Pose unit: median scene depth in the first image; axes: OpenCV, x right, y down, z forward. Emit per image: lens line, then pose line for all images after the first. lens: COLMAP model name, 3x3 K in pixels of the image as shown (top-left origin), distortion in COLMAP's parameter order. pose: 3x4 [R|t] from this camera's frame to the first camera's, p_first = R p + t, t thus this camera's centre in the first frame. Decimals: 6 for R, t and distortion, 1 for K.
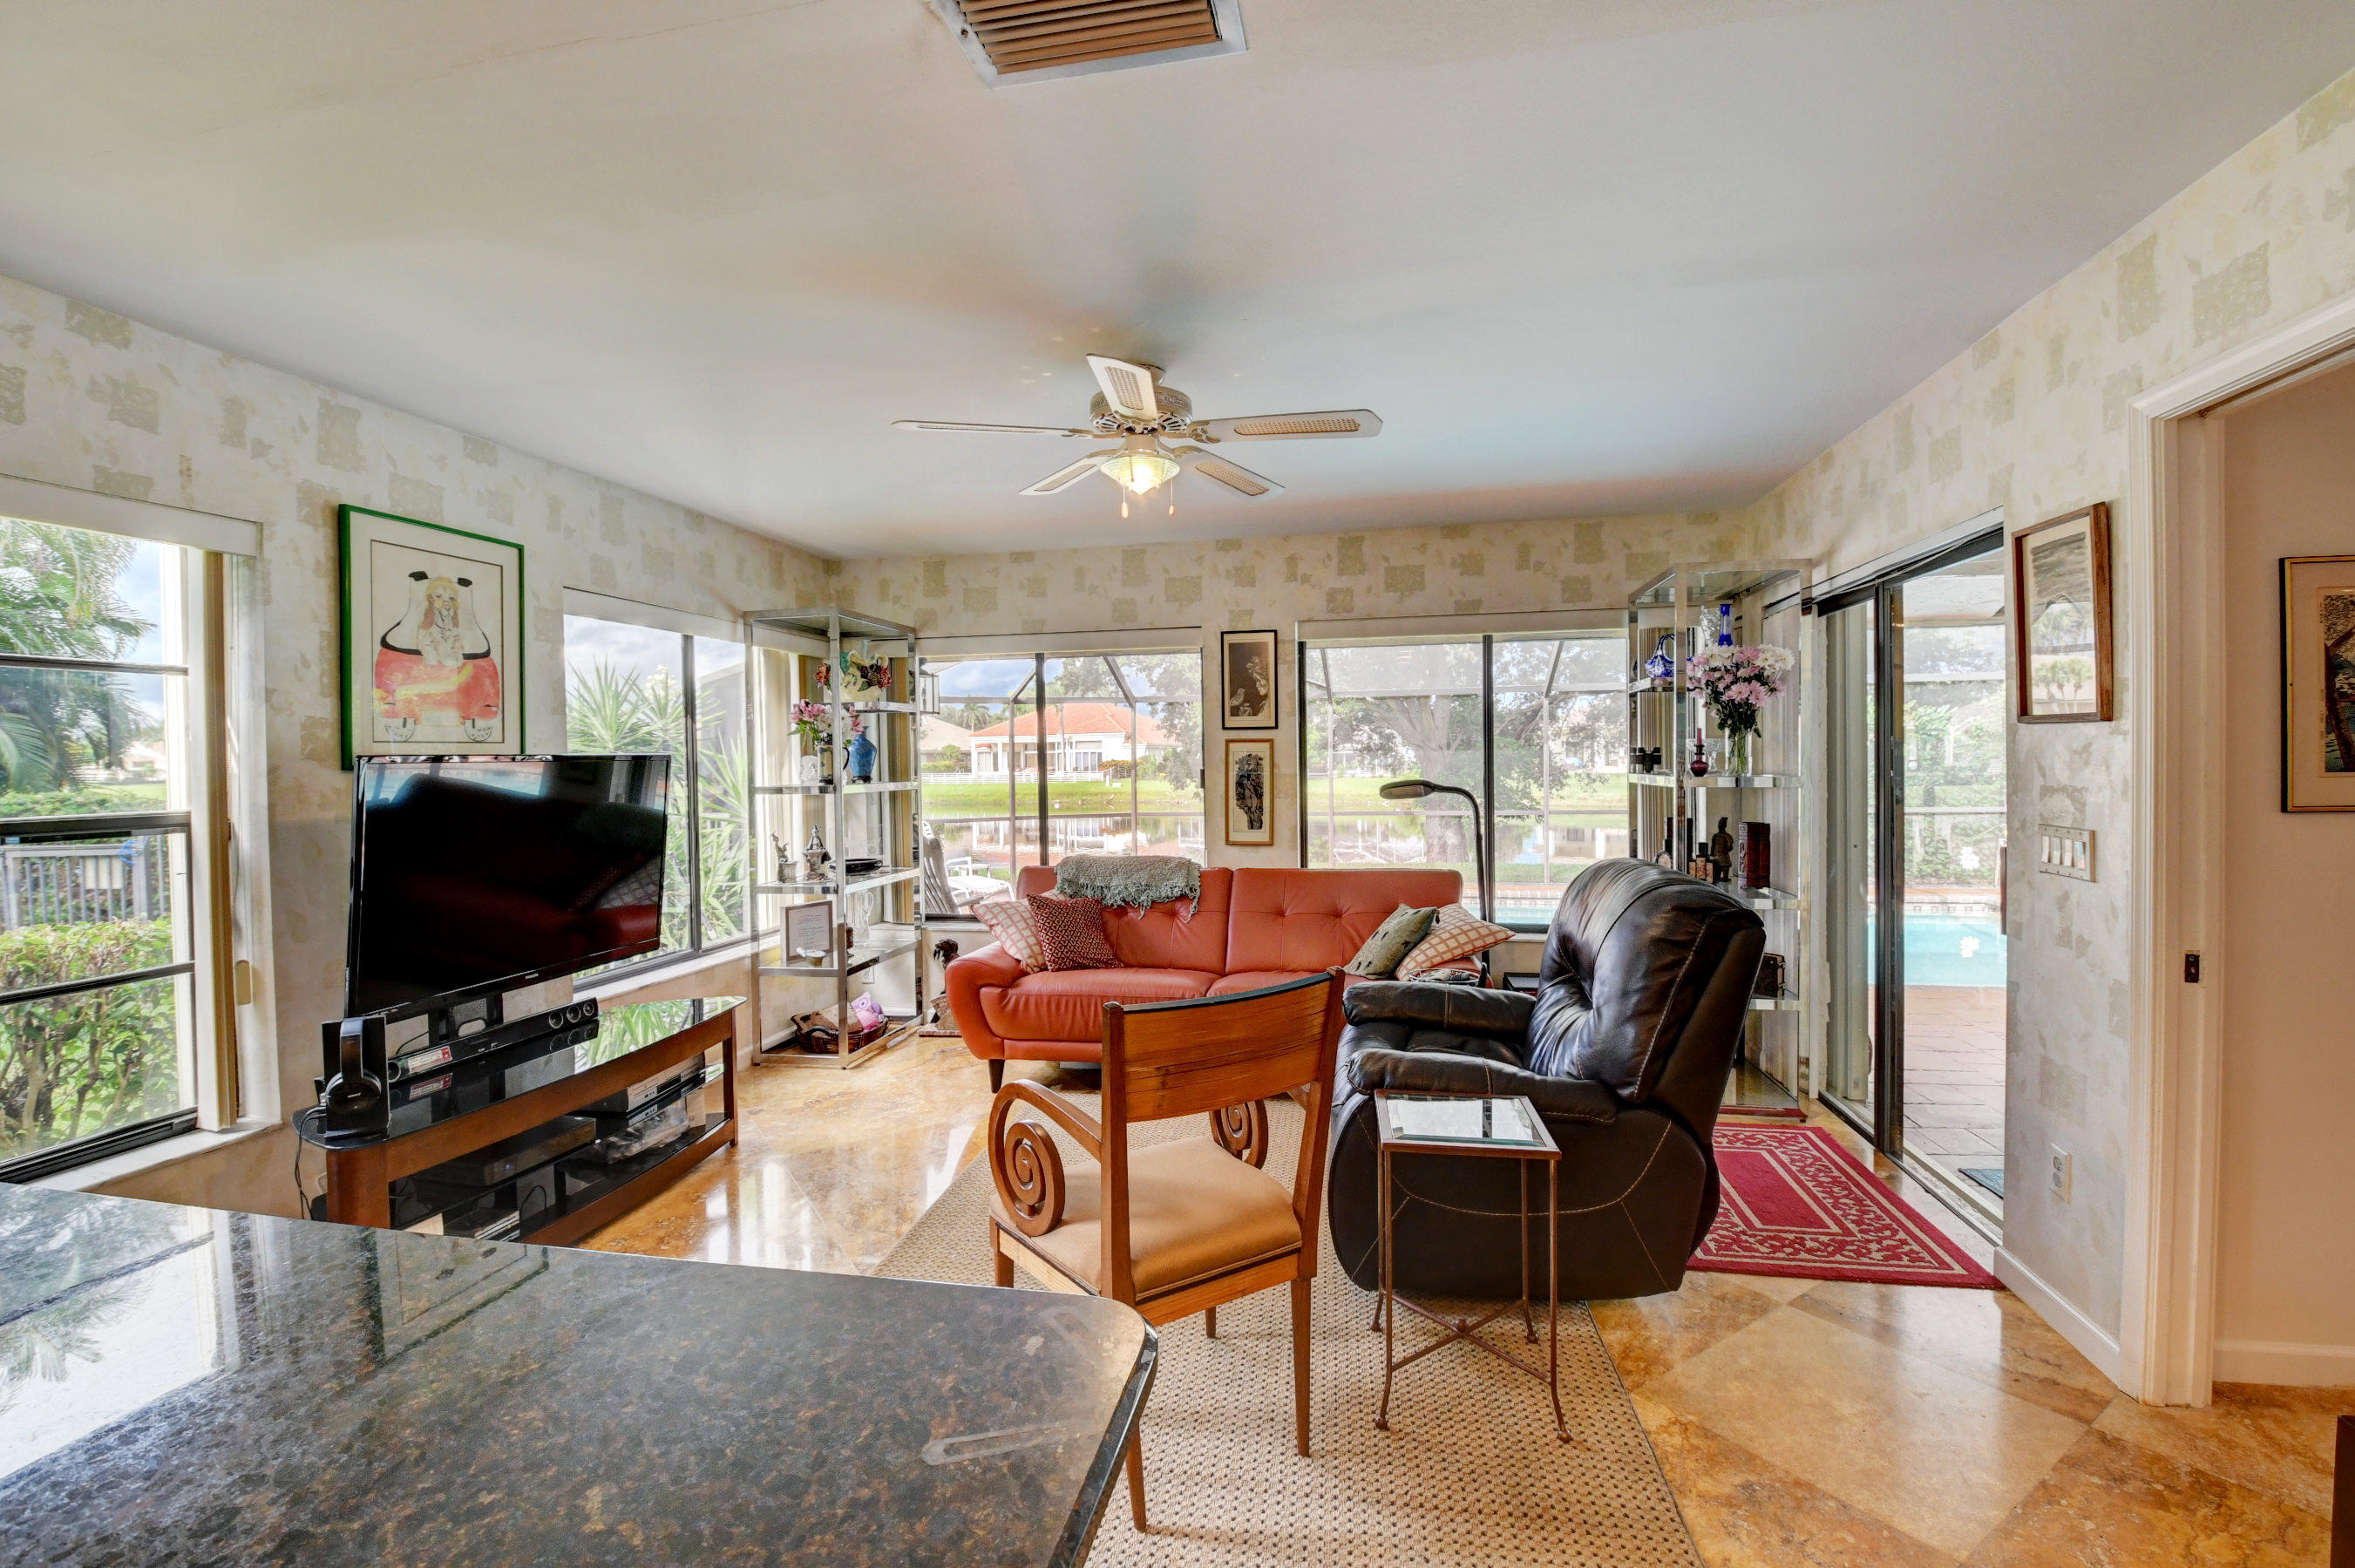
lens RADIAL K [[1033.2, 0, 1184.9], [0, 1033.2, 775.6], [0, 0, 1]] dist [0.013712, -0.025940]
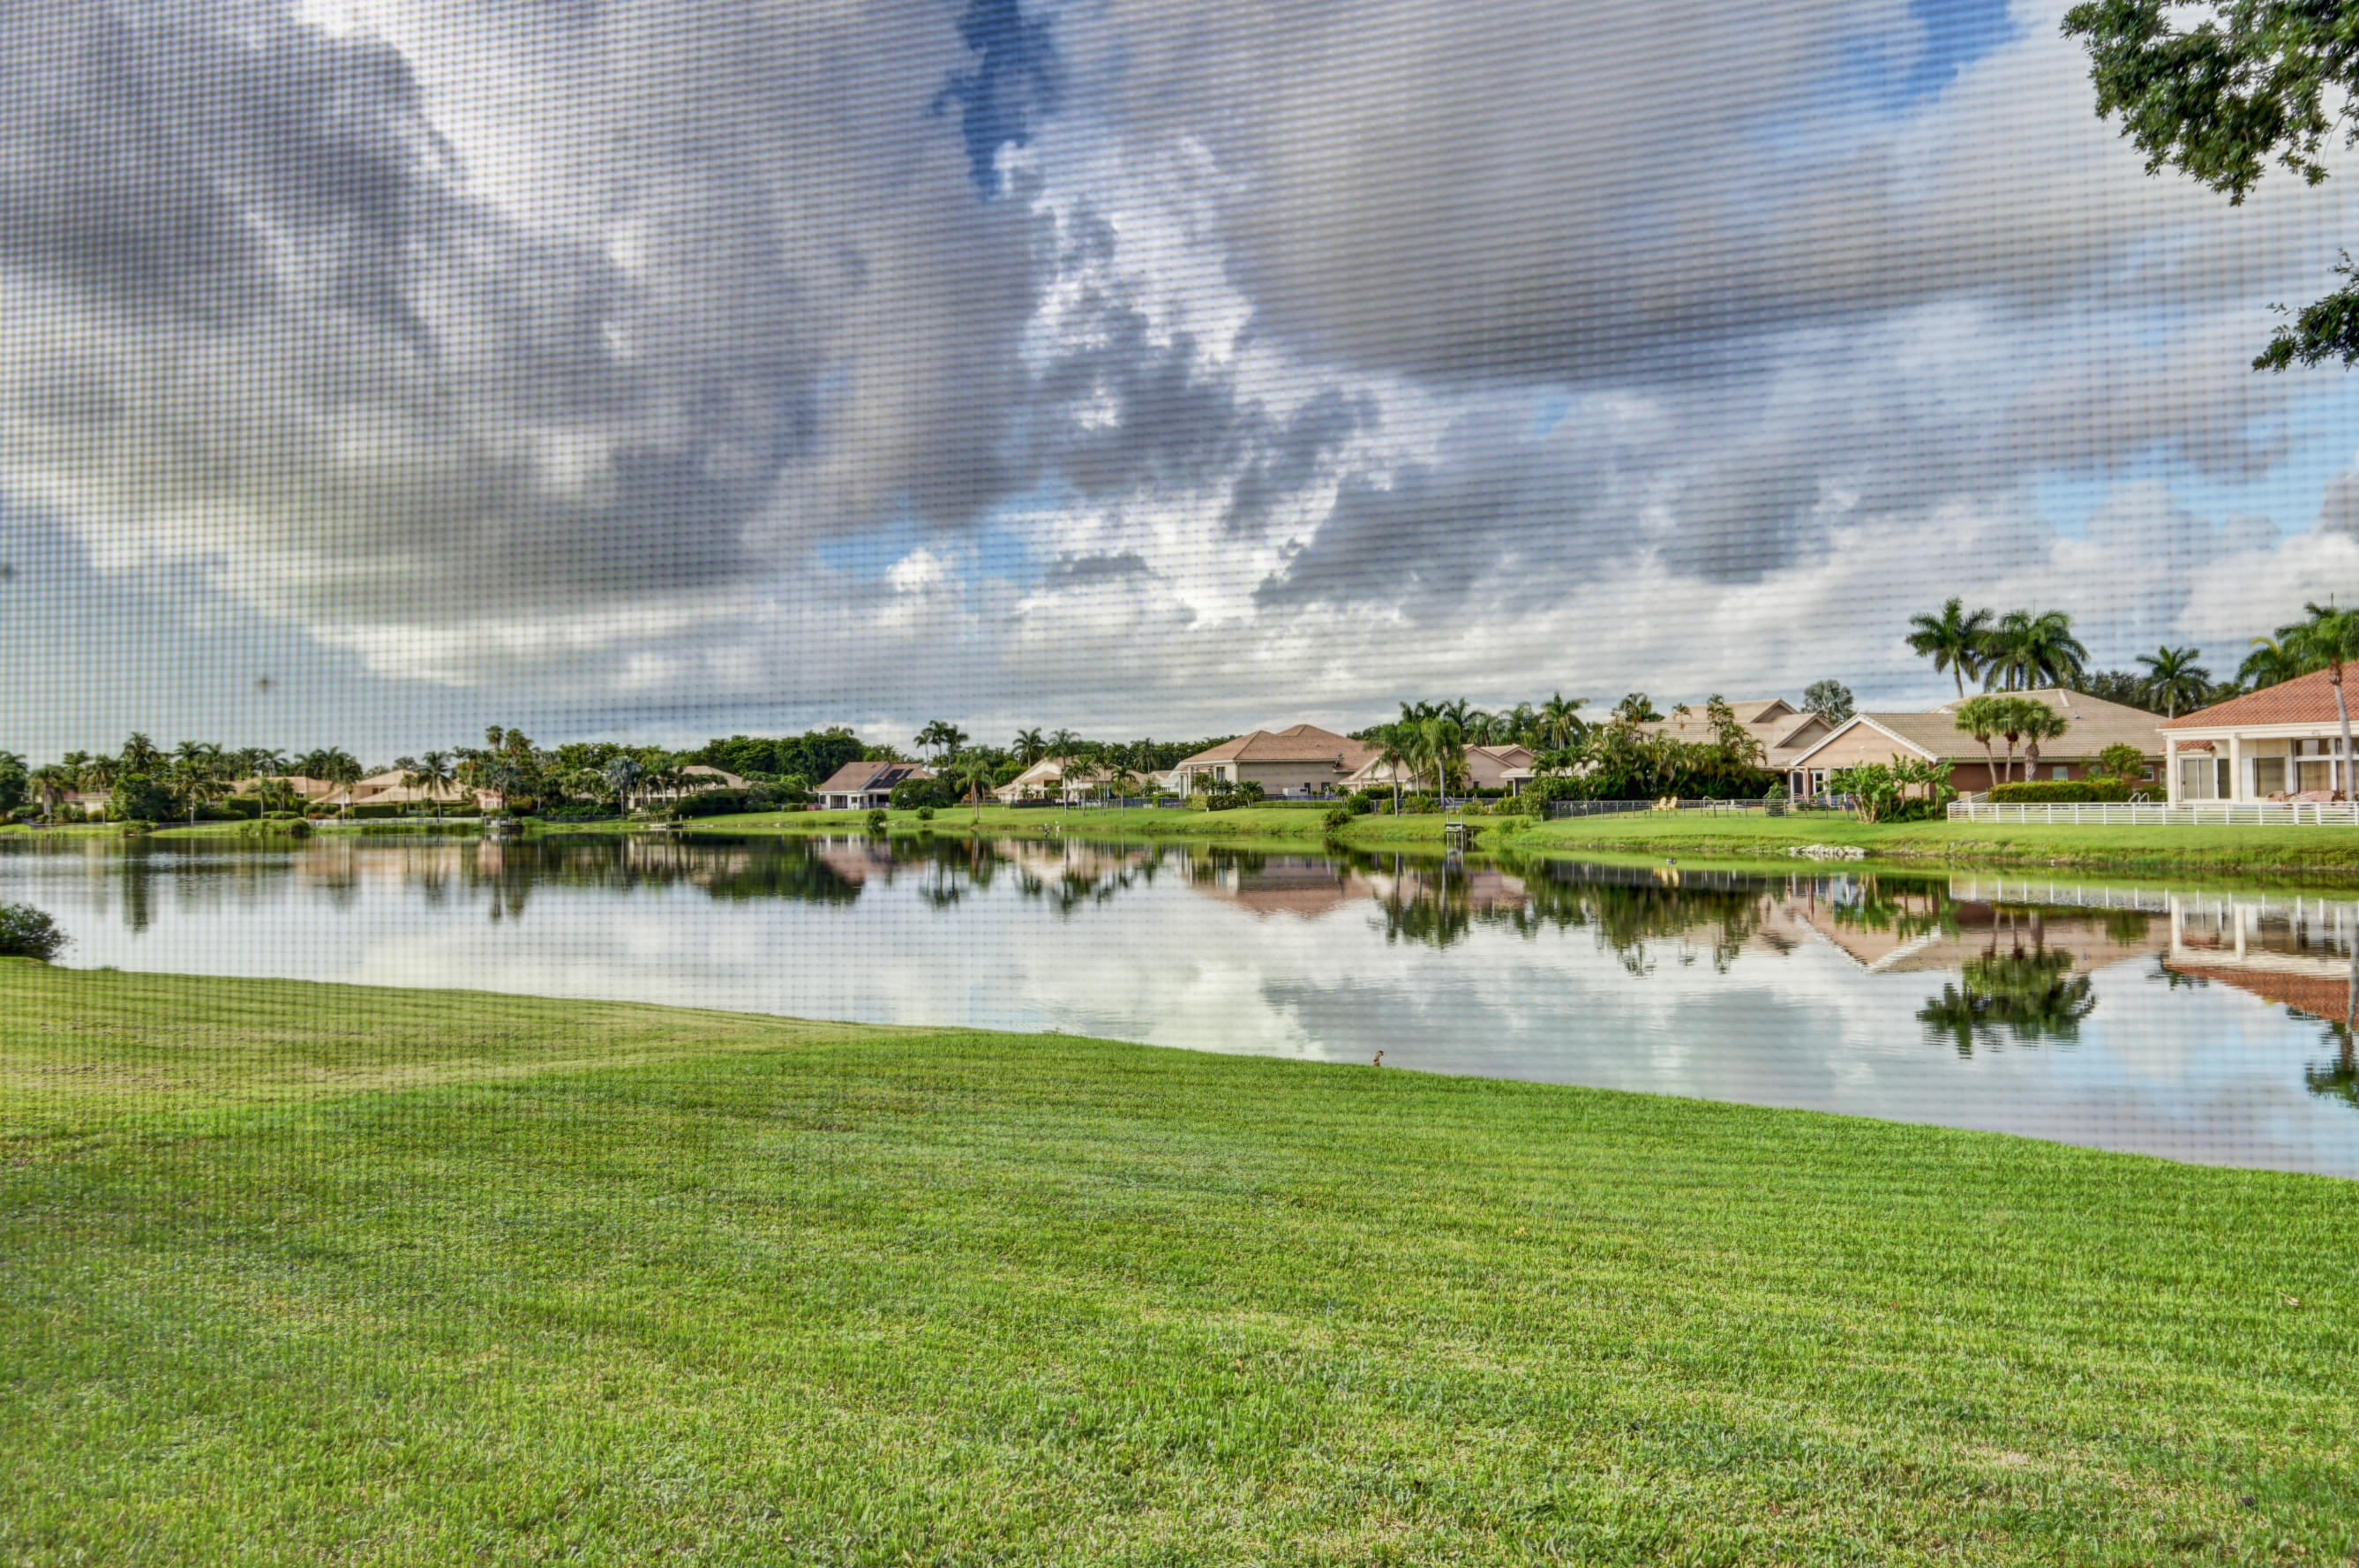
lens RADIAL K [[1607.4, 0, 1189.0], [0, 1607.4, 768.5], [0, 0, 1]] dist [0.064486, -0.089436]
pose [[0.734191, -0.007630, -0.678900, -0.538665], [-0.005530, 0.999836, -0.017217, -0.059164], [0.678920, 0.016395, 0.734029, 2.721110]]
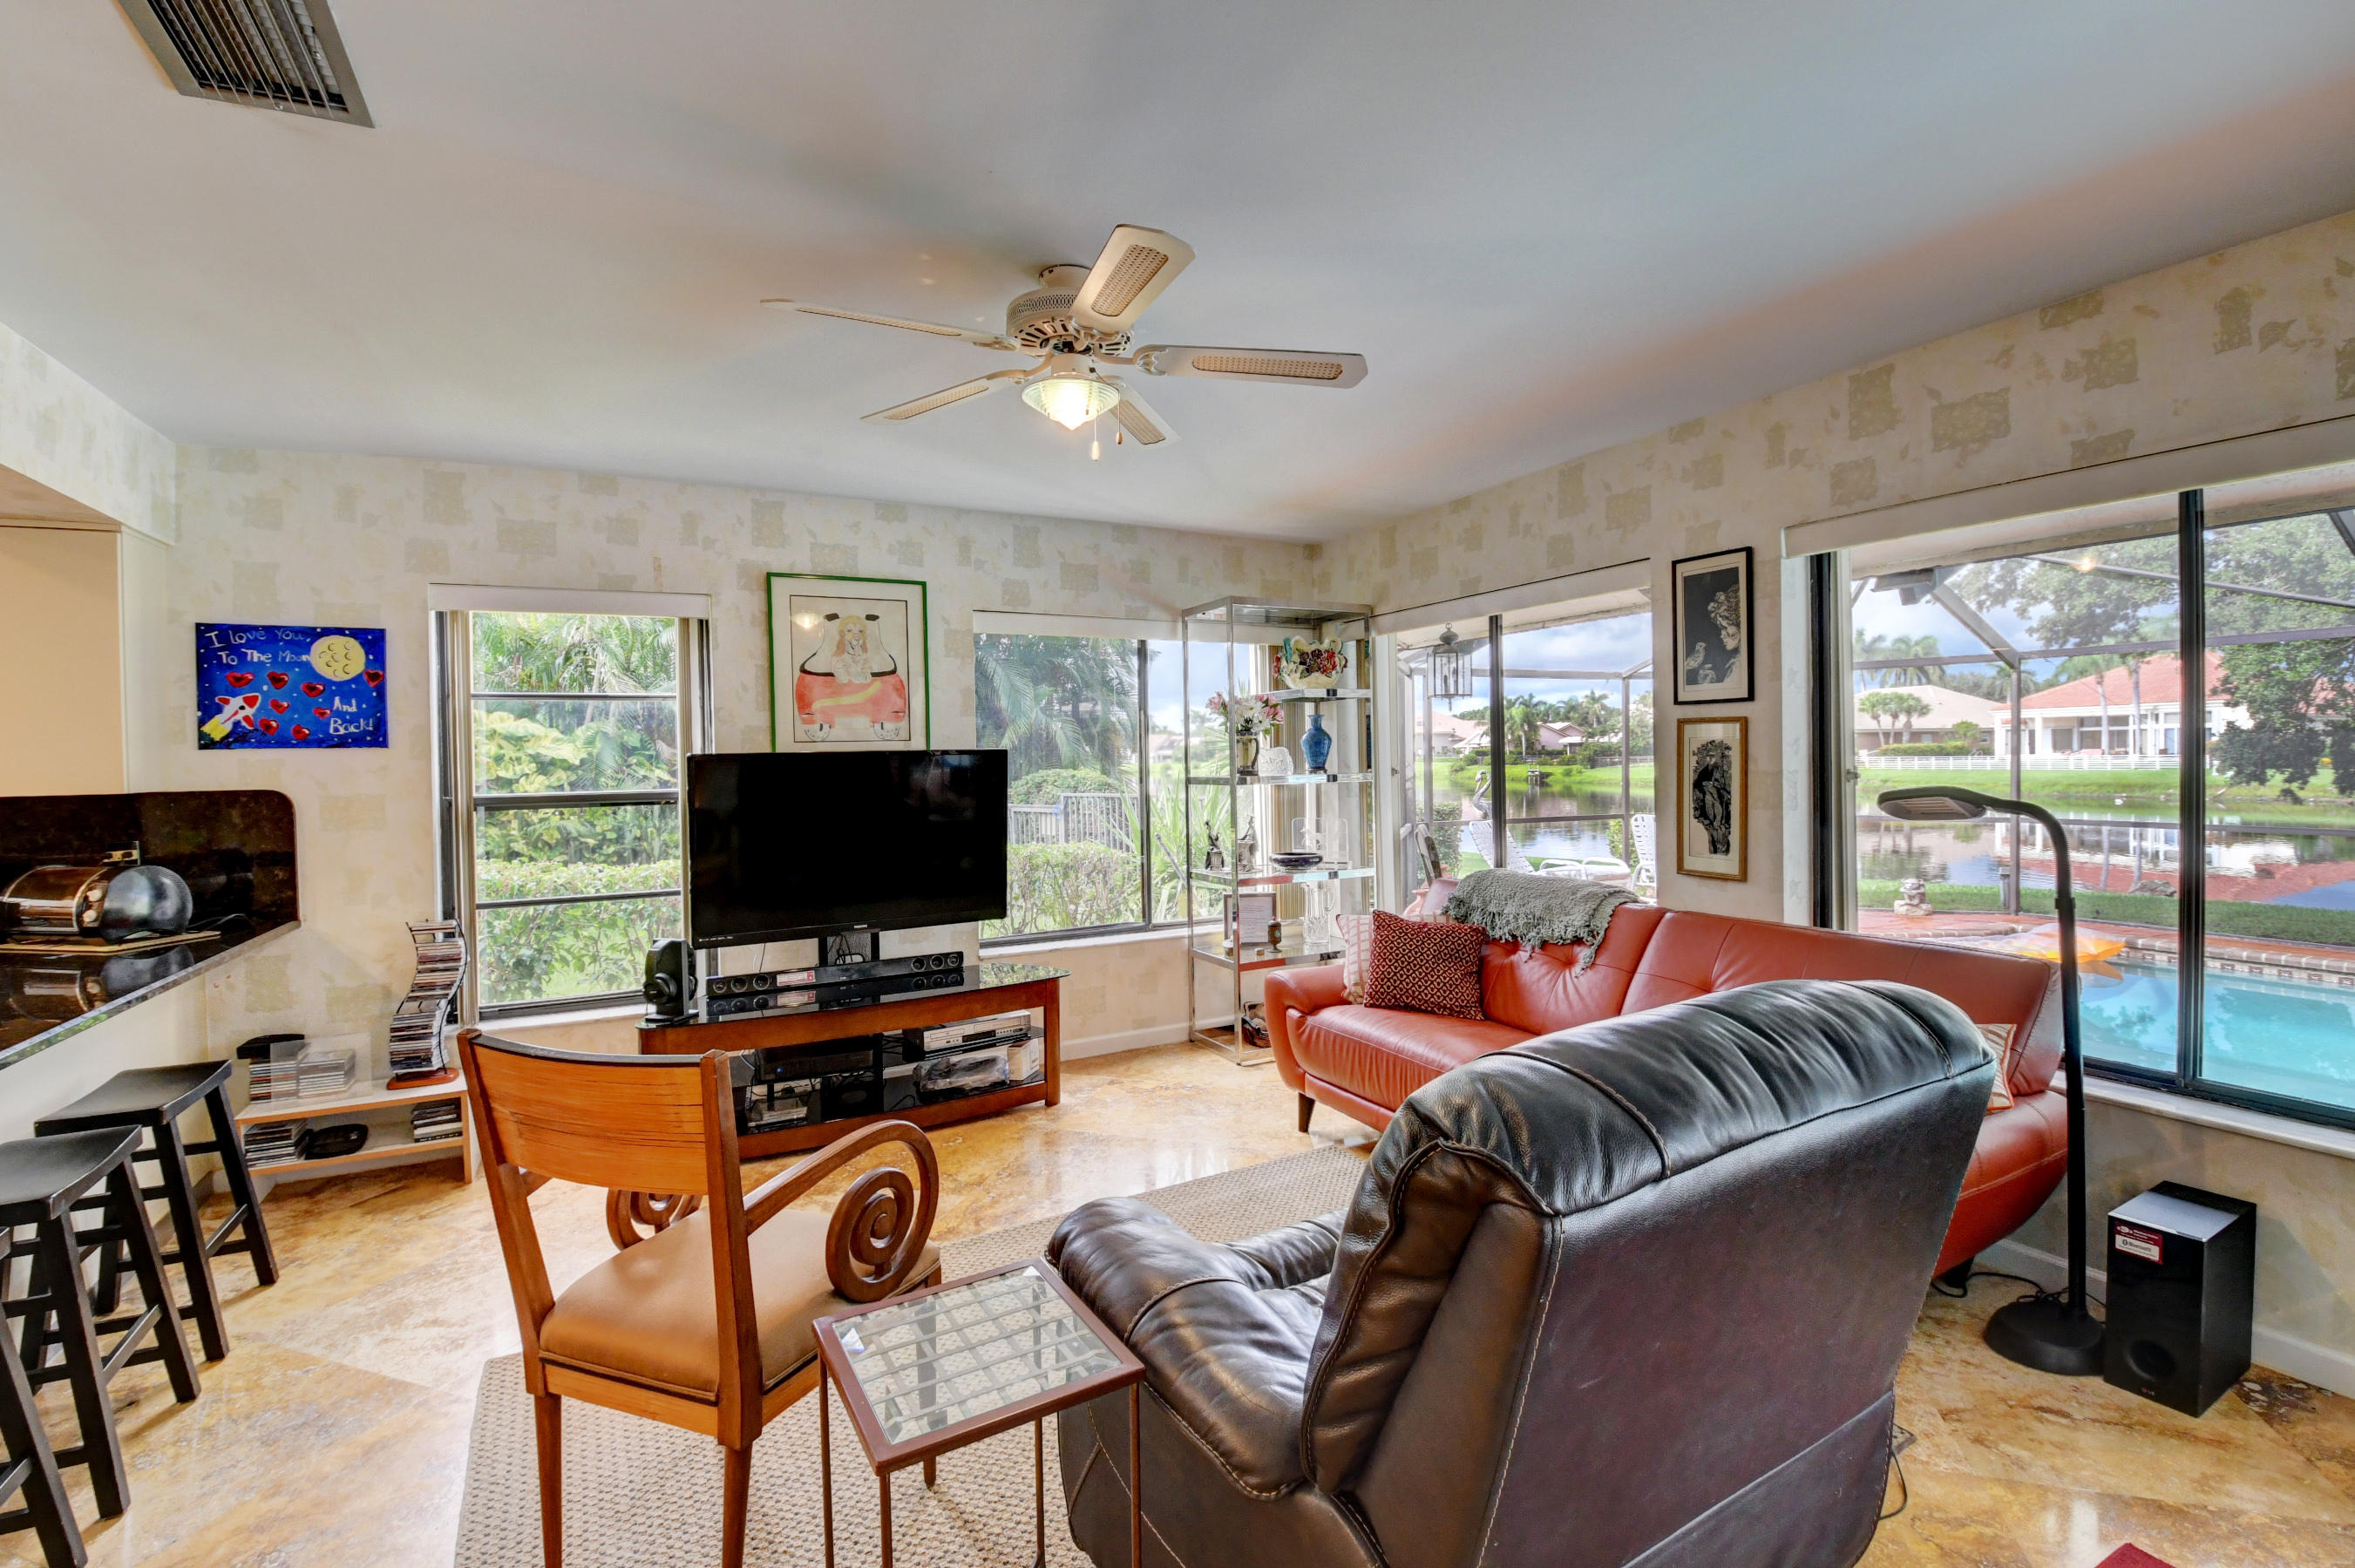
lens RADIAL K [[1031.8, 0, 1184.6], [0, 1031.8, 775.1], [0, 0, 1]] dist [0.022716, -0.035436]
pose [[0.630218, 0.017027, -0.776232, 0.401160], [-0.003786, 0.999815, 0.018858, -0.010684], [0.776409, -0.008946, 0.630166, 0.345944]]
